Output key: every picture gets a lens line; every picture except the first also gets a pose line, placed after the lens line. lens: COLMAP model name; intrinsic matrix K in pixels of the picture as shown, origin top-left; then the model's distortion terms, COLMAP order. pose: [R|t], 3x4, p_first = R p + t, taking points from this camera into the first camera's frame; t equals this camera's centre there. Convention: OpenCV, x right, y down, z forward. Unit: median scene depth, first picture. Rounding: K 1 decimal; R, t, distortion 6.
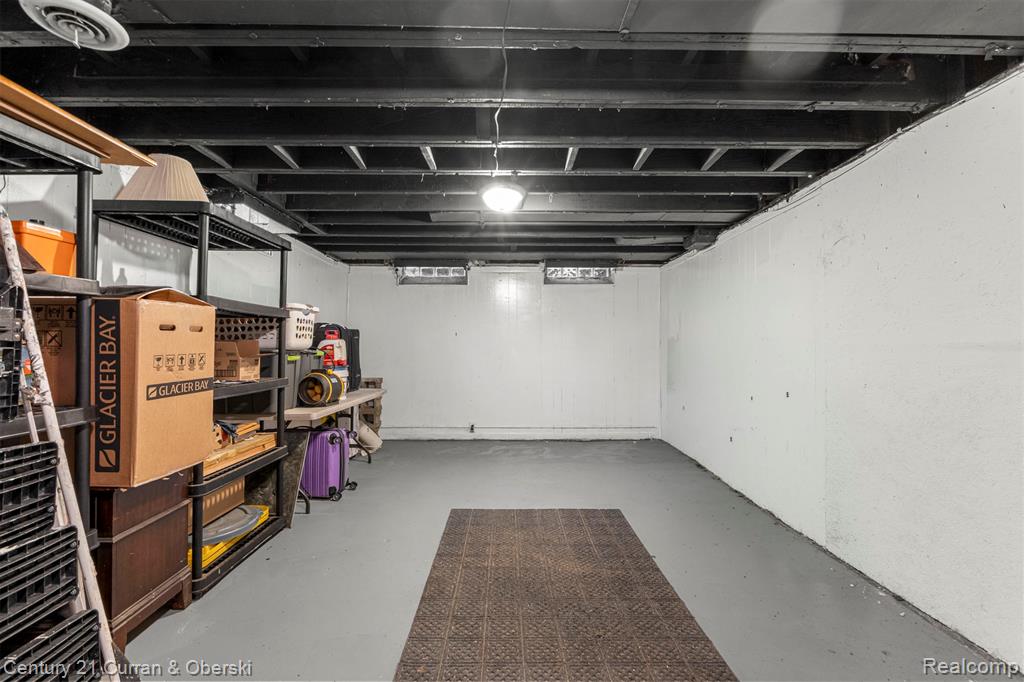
lens RADIAL K [[505.5, 0, 512.0], [0, 505.5, 341.0], [0, 0, 1]] dist [-0.000026, -0.000011]
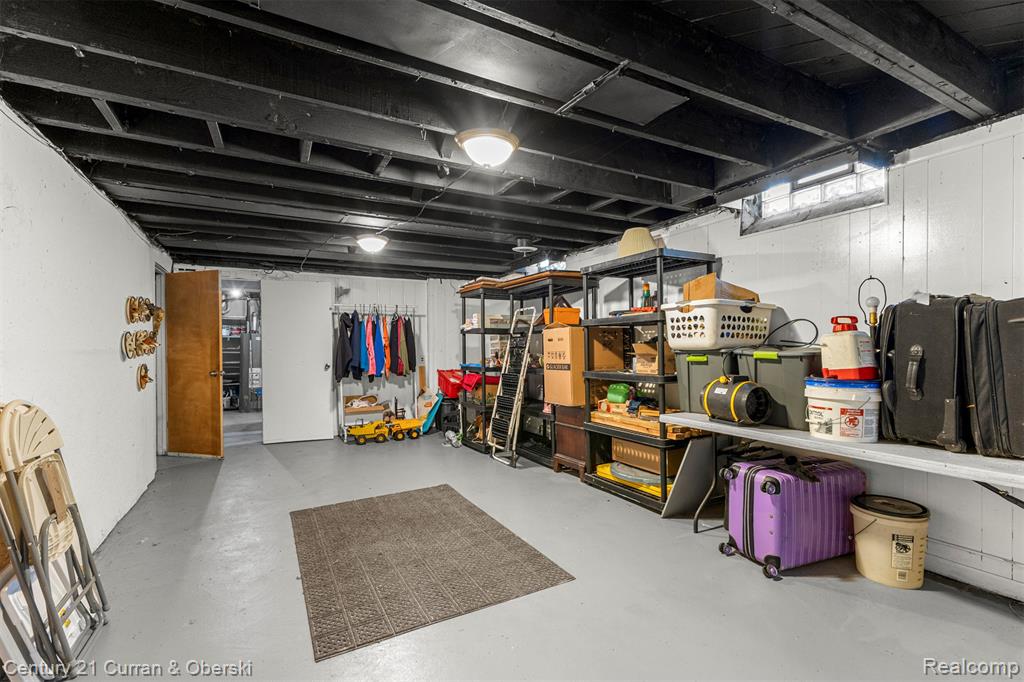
lens RADIAL K [[440.4, 0, 512.0], [0, 440.4, 341.0], [0, 0, 1]] dist [0.011162, -0.000482]
pose [[-0.882870, 0.001270, -0.469616, 0.381968], [0.012131, 0.999724, -0.020102, 0.014417], [0.469461, -0.023445, -0.882642, 2.328931]]
